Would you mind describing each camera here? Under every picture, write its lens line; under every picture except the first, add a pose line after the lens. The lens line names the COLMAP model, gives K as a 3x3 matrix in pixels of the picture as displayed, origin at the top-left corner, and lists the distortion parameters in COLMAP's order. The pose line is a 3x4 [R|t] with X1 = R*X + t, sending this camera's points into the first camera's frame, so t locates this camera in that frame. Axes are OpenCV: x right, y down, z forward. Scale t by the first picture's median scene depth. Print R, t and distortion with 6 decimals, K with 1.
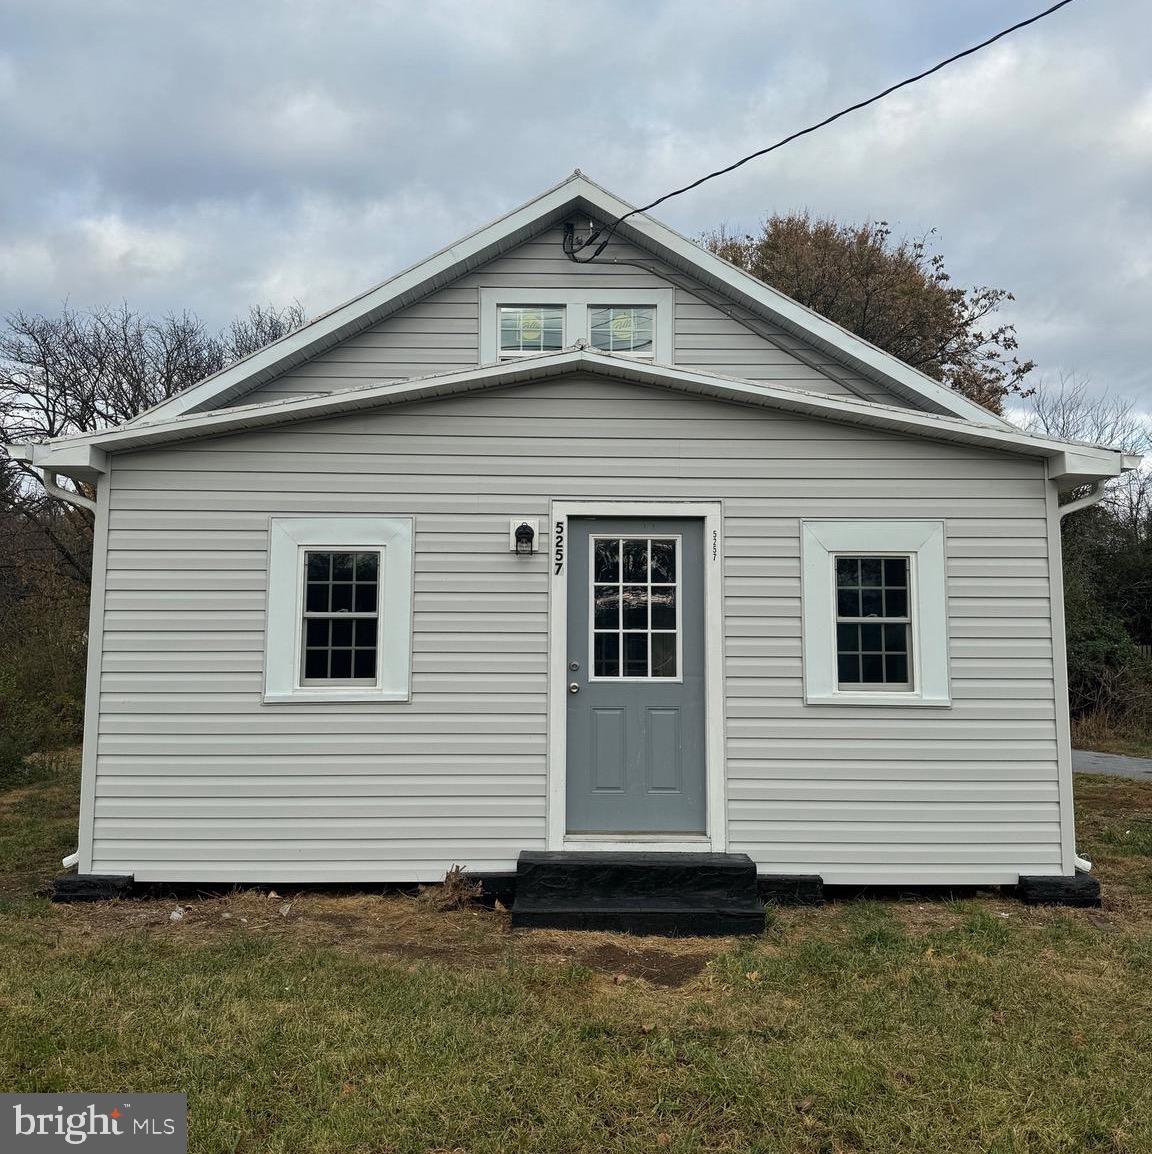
lens RADIAL K [[1093.9, 0, 572.7], [0, 1093.9, 548.0], [0, 0, 1]] dist [0.068378, 0.000000]
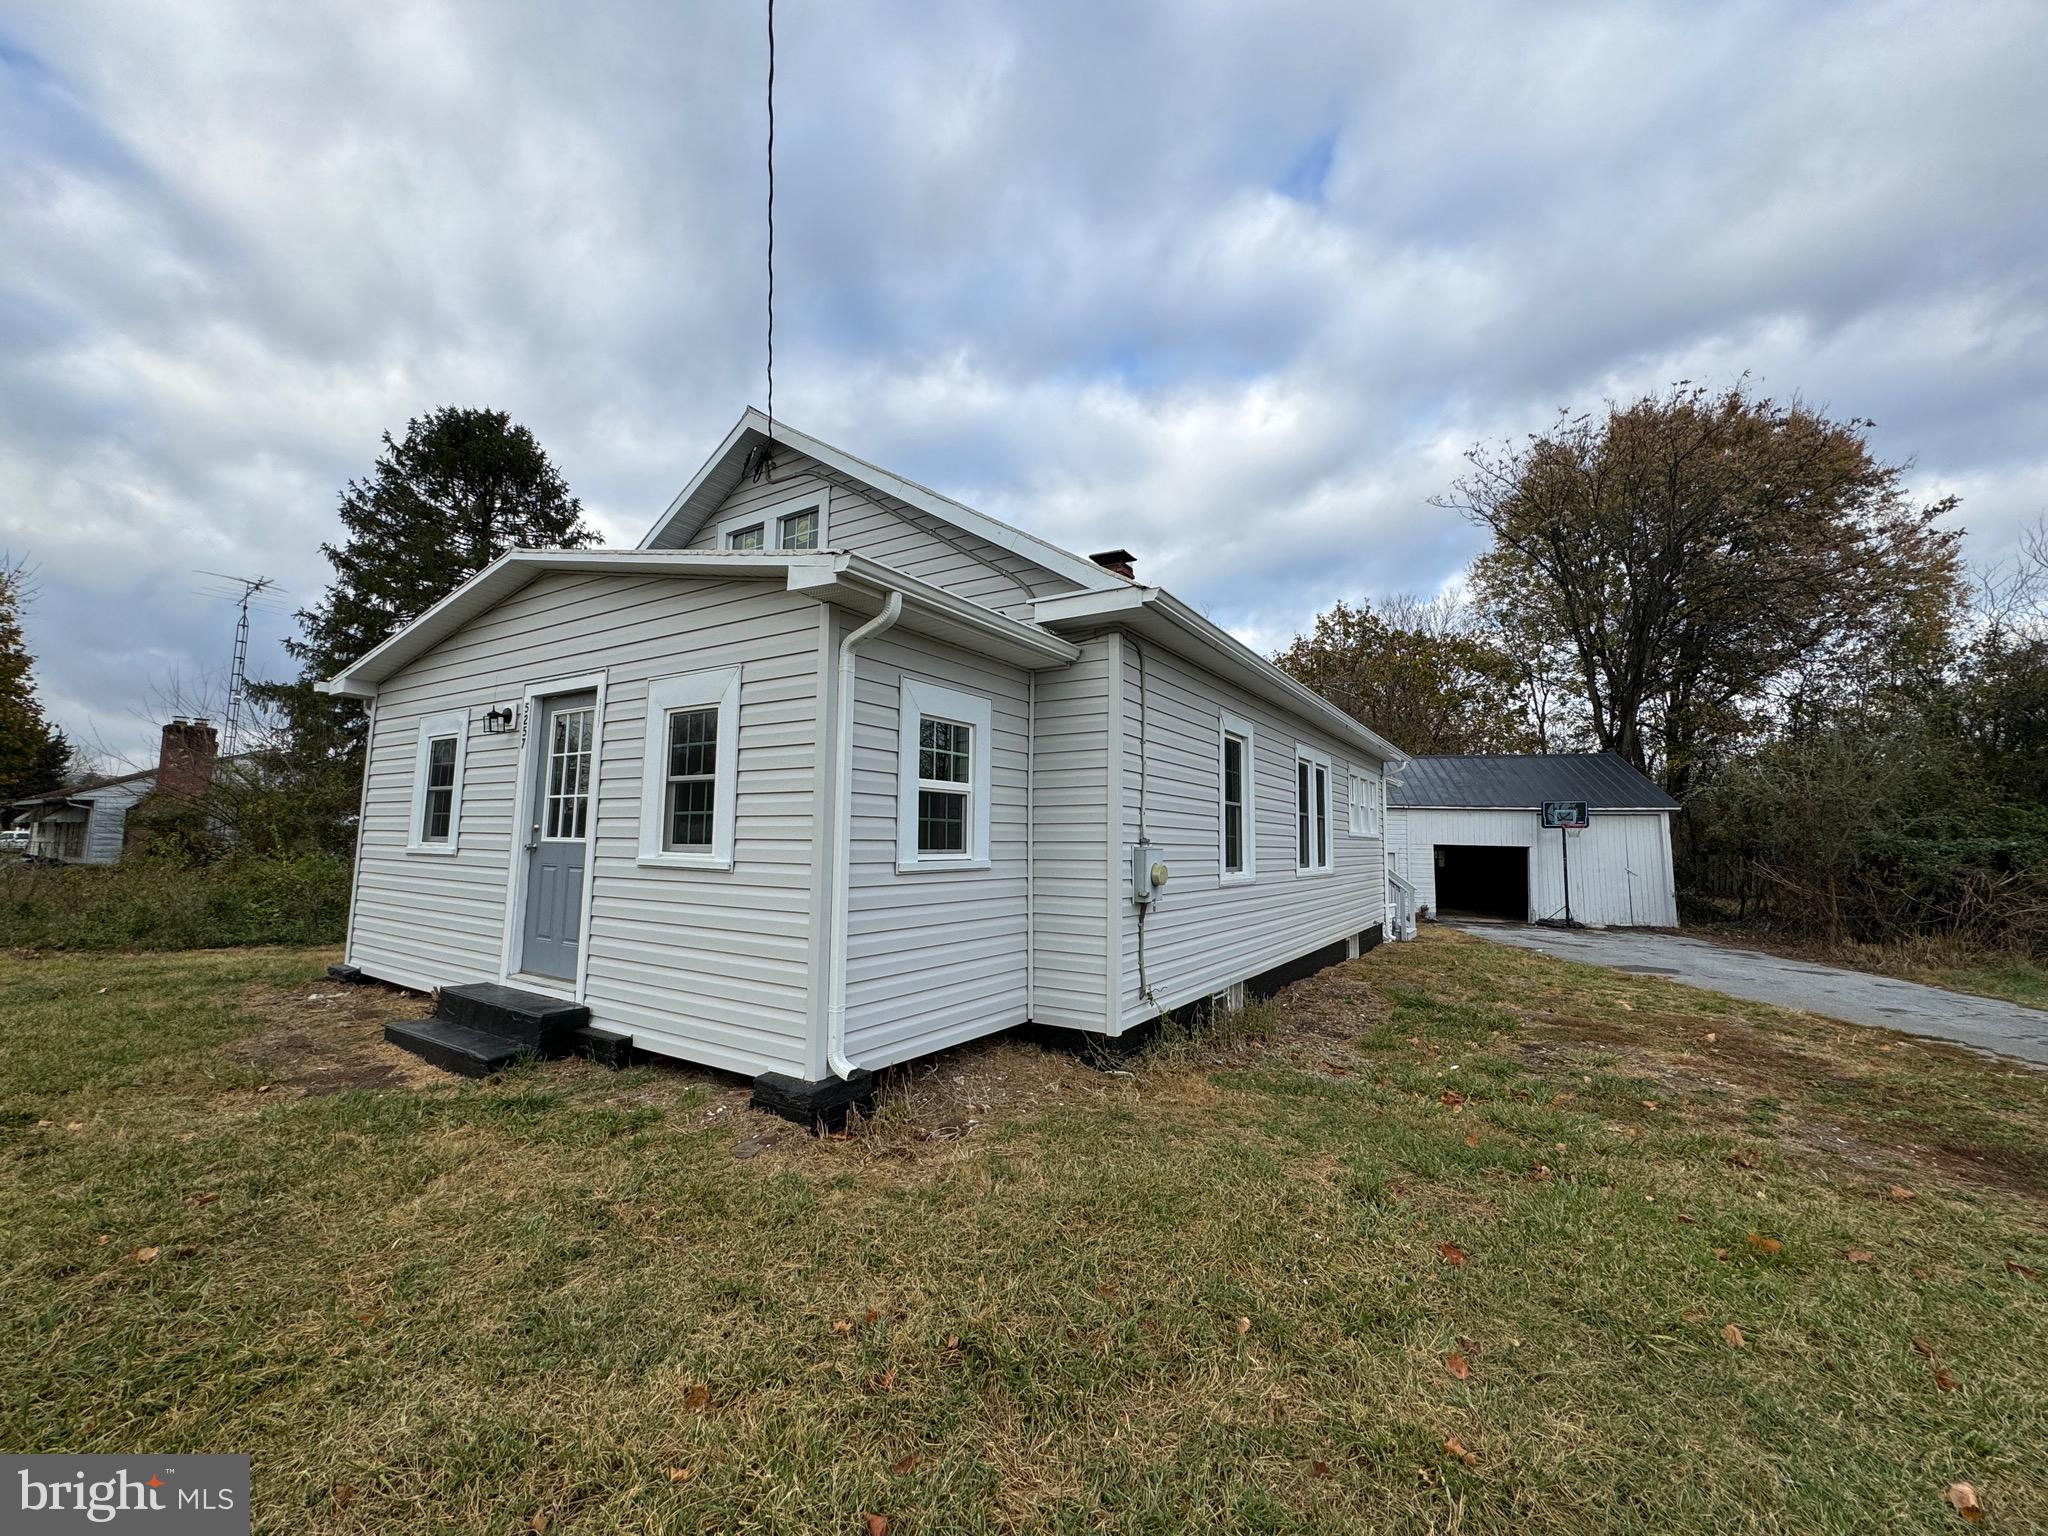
lens RADIAL K [[820.9, 0, 1015.4], [0, 820.9, 758.6], [0, 0, 1]] dist [-0.002874, 0.001781]
pose [[0.829339, -0.047013, -0.556765, 0.899650], [0.039867, 0.998893, -0.024961, 0.077622], [0.557322, -0.001495, 0.830295, 0.567802]]
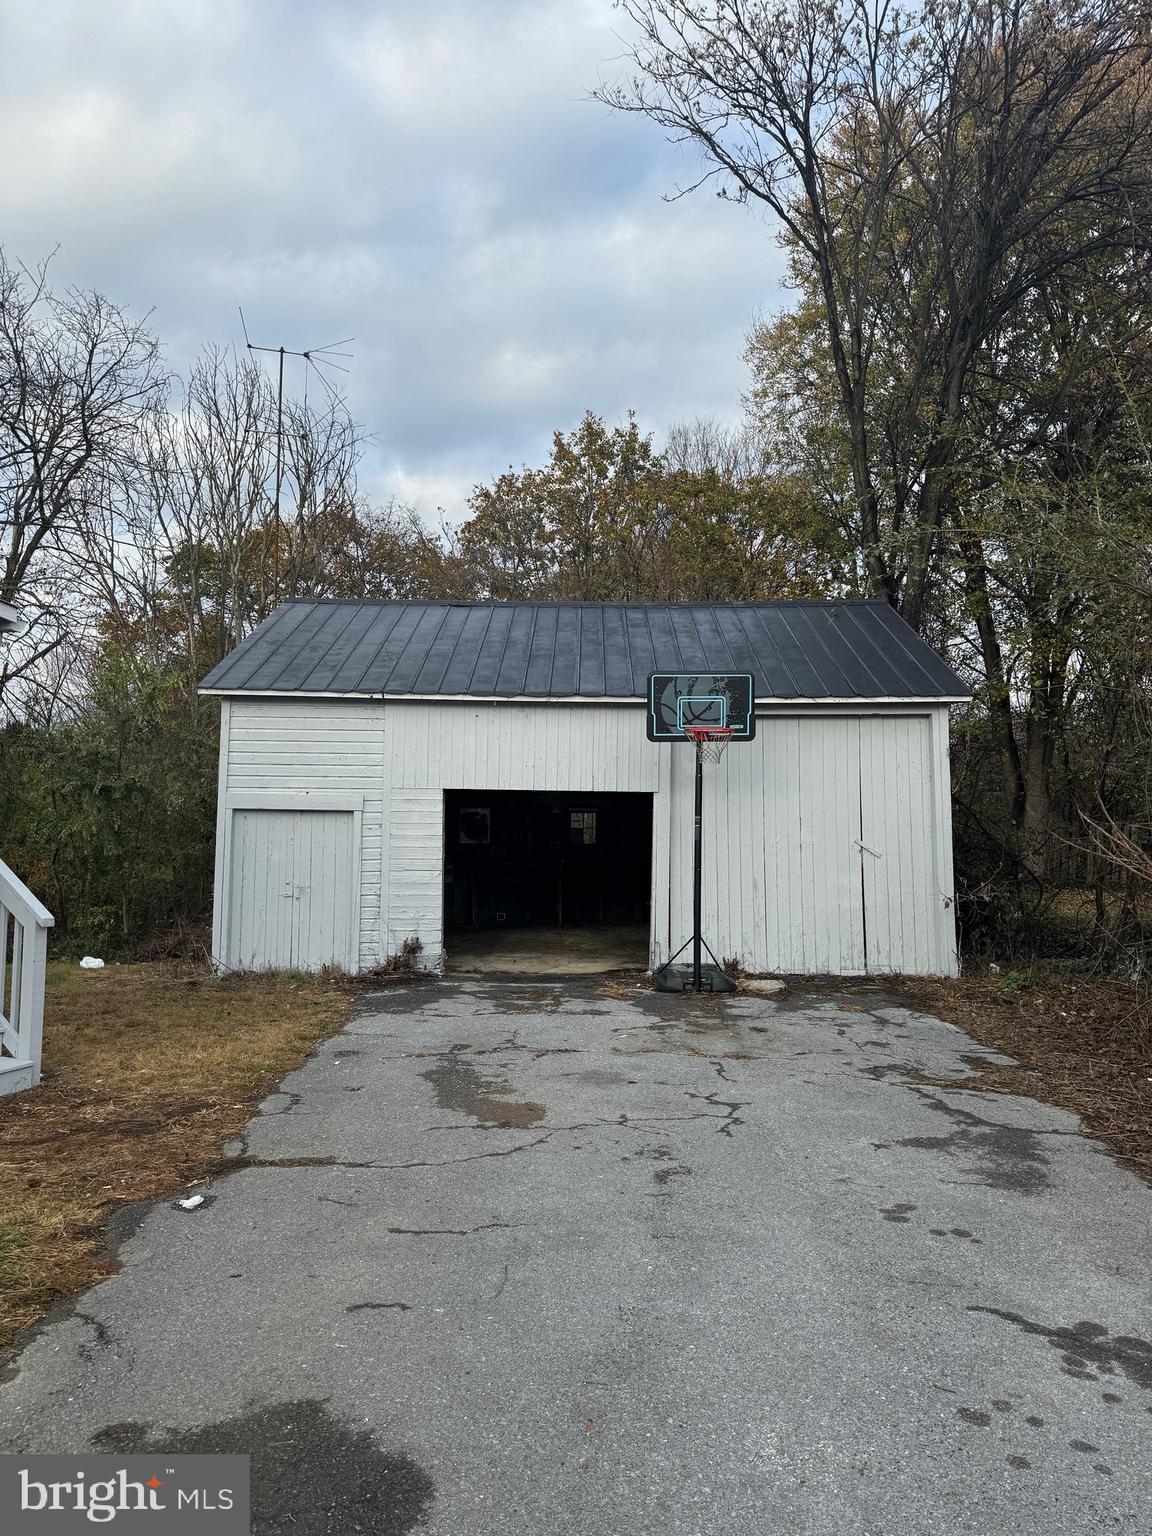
lens RADIAL K [[1079.5, 0, 578.2], [0, 1079.5, 770.6], [0, 0, 1]] dist [0.007966, 0.000597]
pose [[0.933069, -0.015391, -0.359369, 1.252209], [0.029636, 0.998977, 0.034164, 0.302031], [0.358475, -0.042528, 0.932570, 2.487170]]
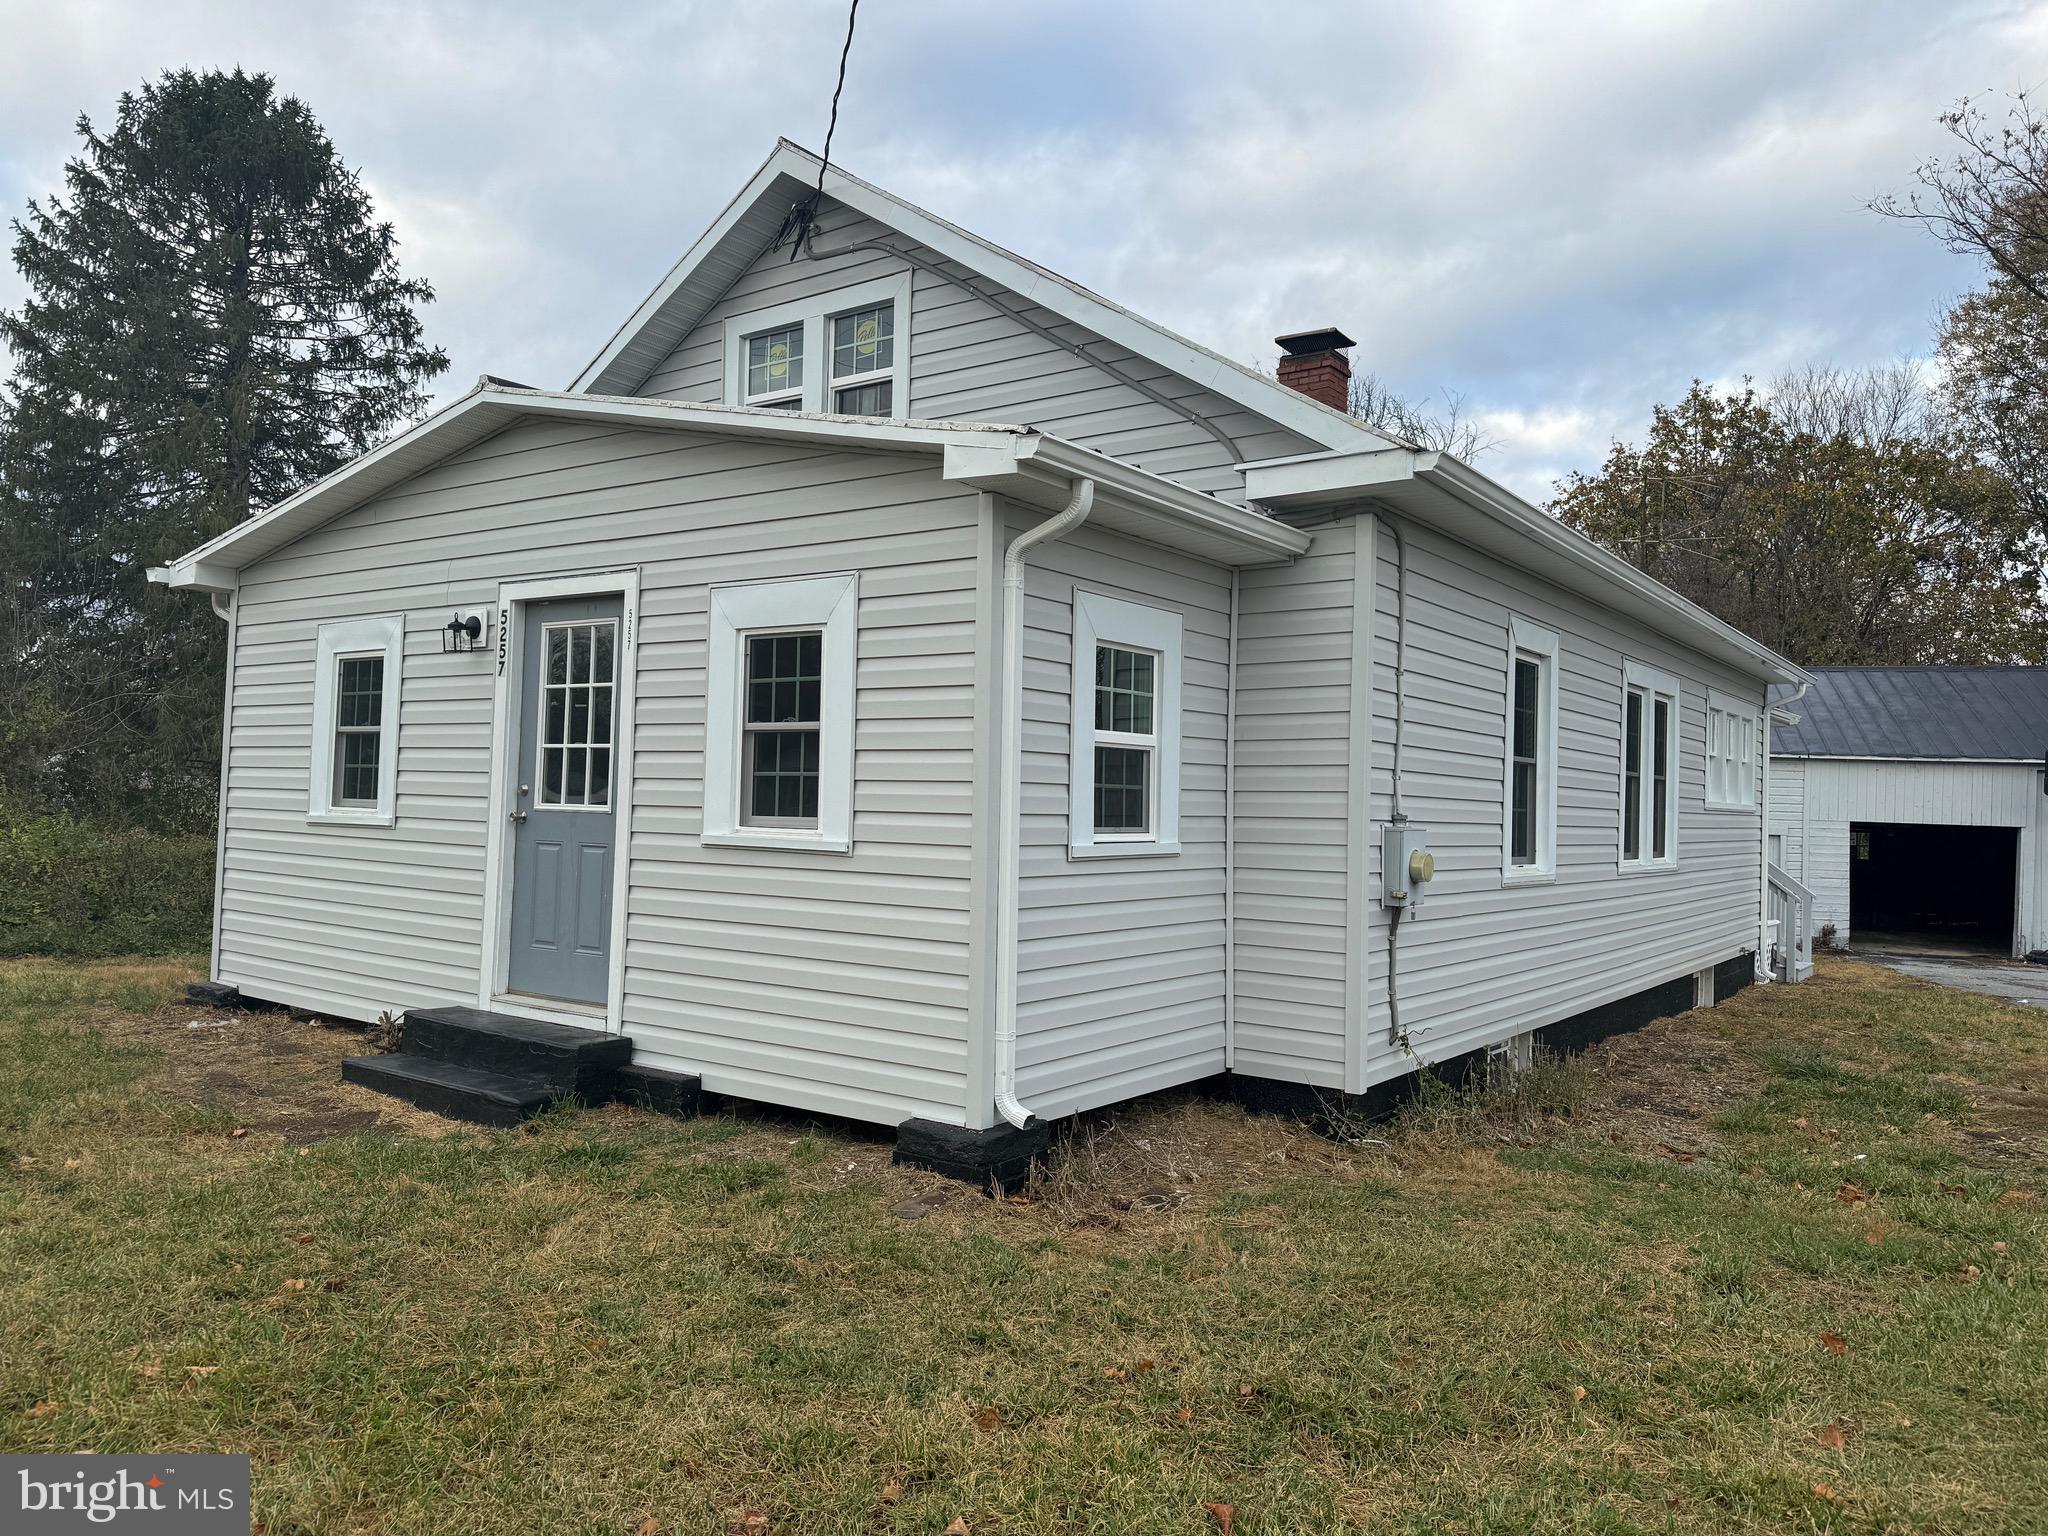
lens RADIAL K [[1449.4, 0, 1010.7], [0, 1449.4, 754.3], [0, 0, 1]] dist [0.053749, -0.056089]
pose [[0.798627, -0.002092, -0.601823, 0.933275], [0.032817, 0.998658, 0.040077, 0.051578], [0.600931, -0.051757, 0.797623, 0.361834]]
